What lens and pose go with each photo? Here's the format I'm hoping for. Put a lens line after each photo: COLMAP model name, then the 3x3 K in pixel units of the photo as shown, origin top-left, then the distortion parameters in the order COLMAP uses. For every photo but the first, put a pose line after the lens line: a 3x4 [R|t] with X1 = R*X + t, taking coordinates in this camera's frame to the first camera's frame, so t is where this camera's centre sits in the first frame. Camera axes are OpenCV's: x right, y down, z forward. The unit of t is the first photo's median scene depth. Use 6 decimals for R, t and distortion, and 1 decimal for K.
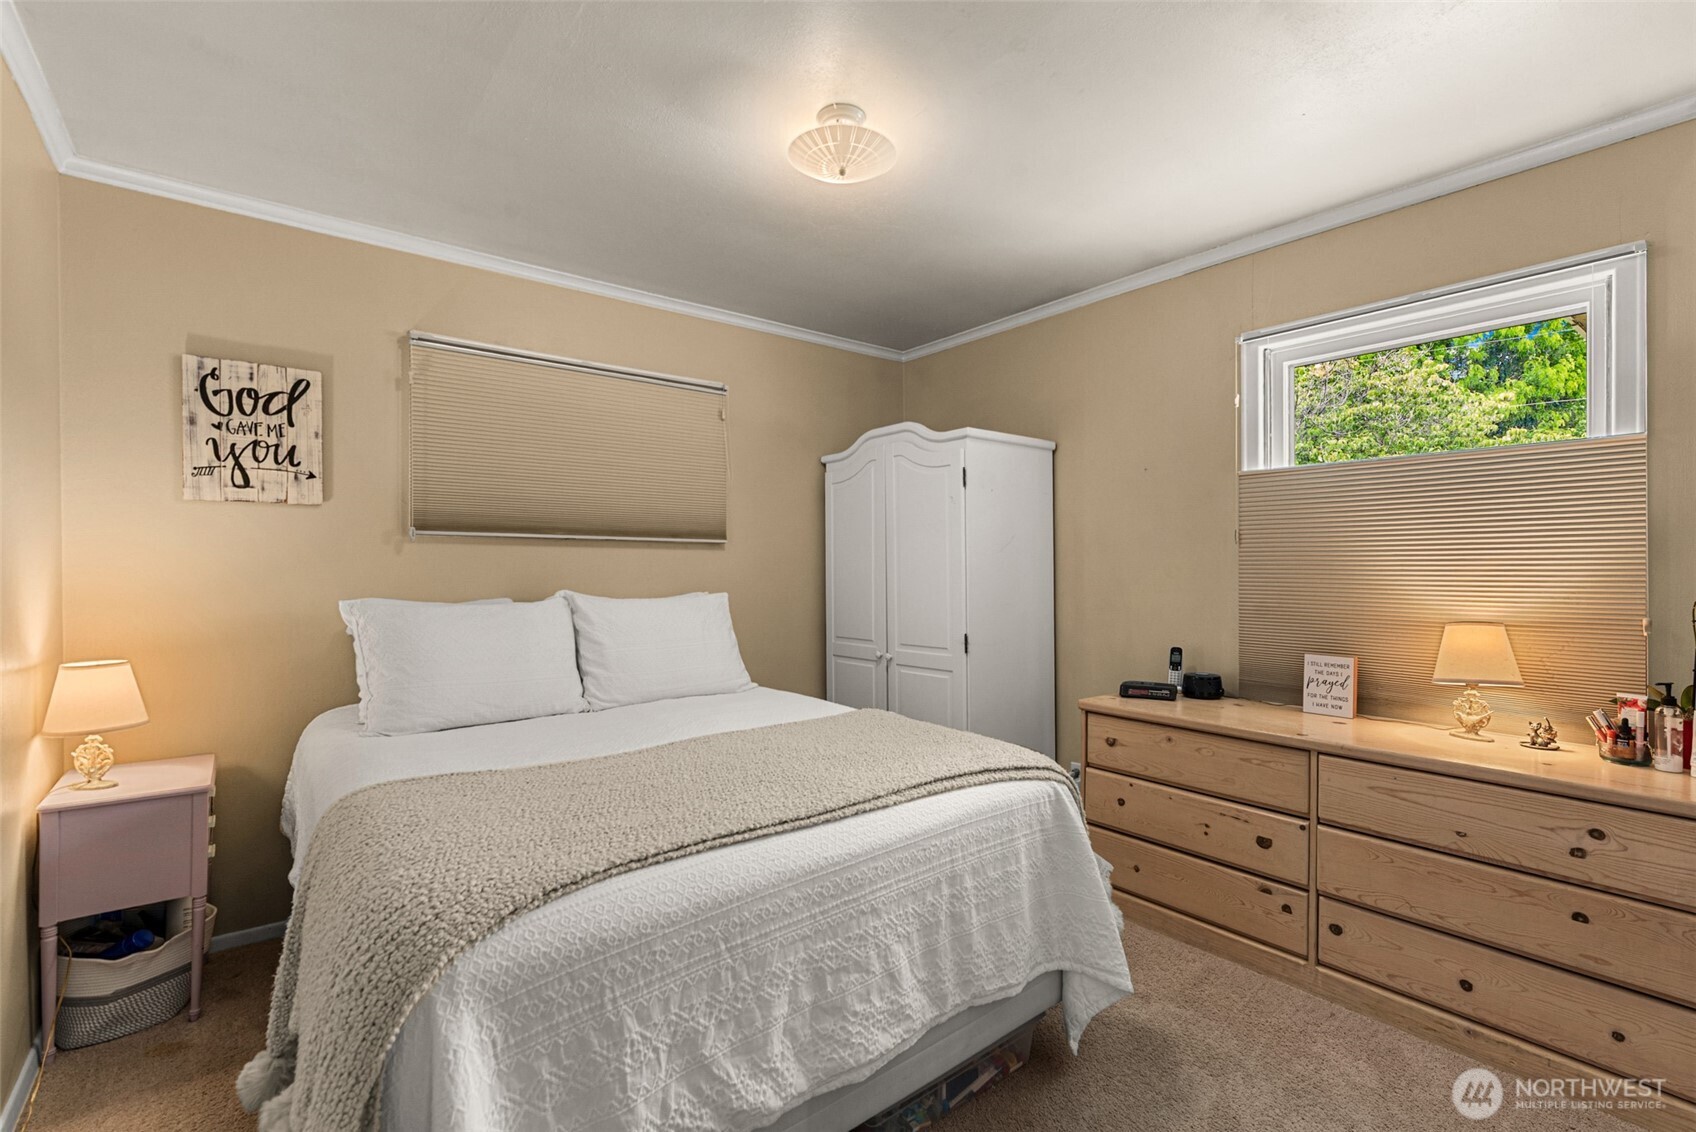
lens RADIAL K [[733.1, 0, 861.1], [0, 733.1, 570.0], [0, 0, 1]] dist [0.002303, -0.000398]
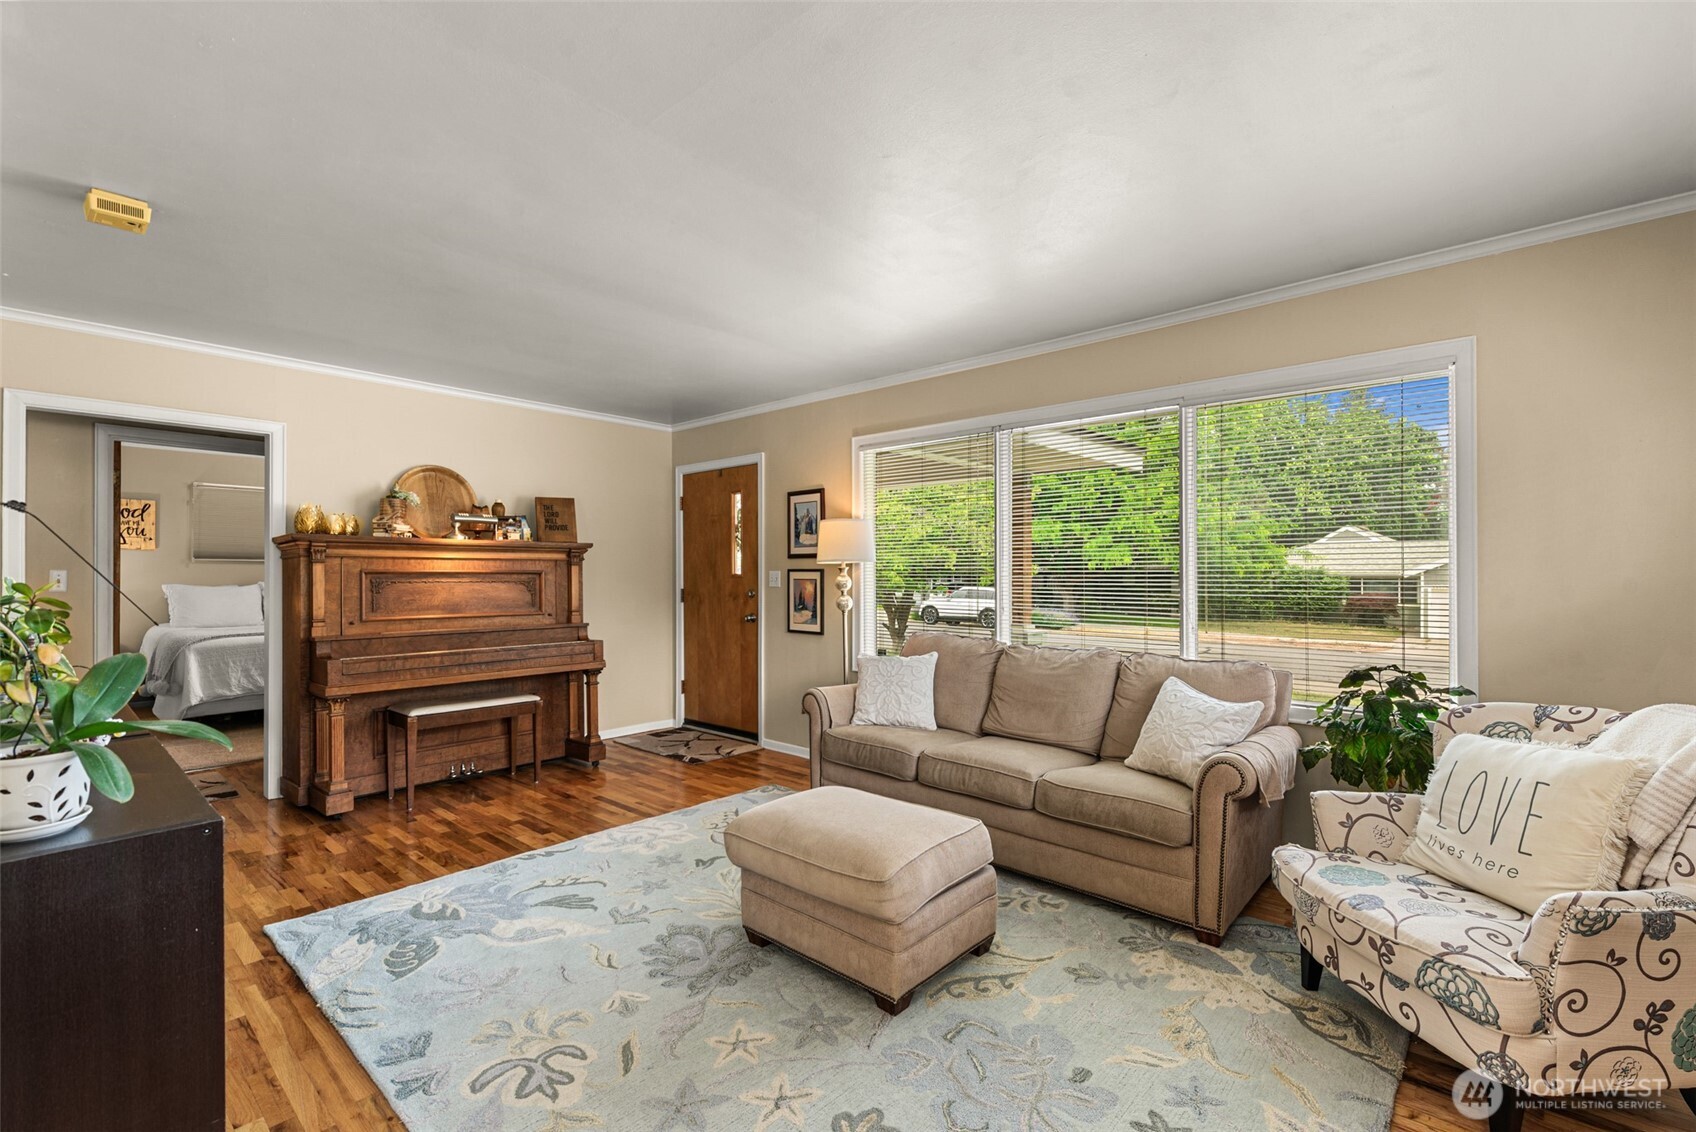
lens RADIAL K [[733.1, 0, 870.9], [0, 733.1, 571.1], [0, 0, 1]] dist [0.002303, -0.000398]
pose [[0.987001, 0.003590, 0.160675, 1.478140], [-0.002595, 0.999976, -0.006401, 0.002303], [-0.160694, 0.005901, 0.986987, -2.157079]]
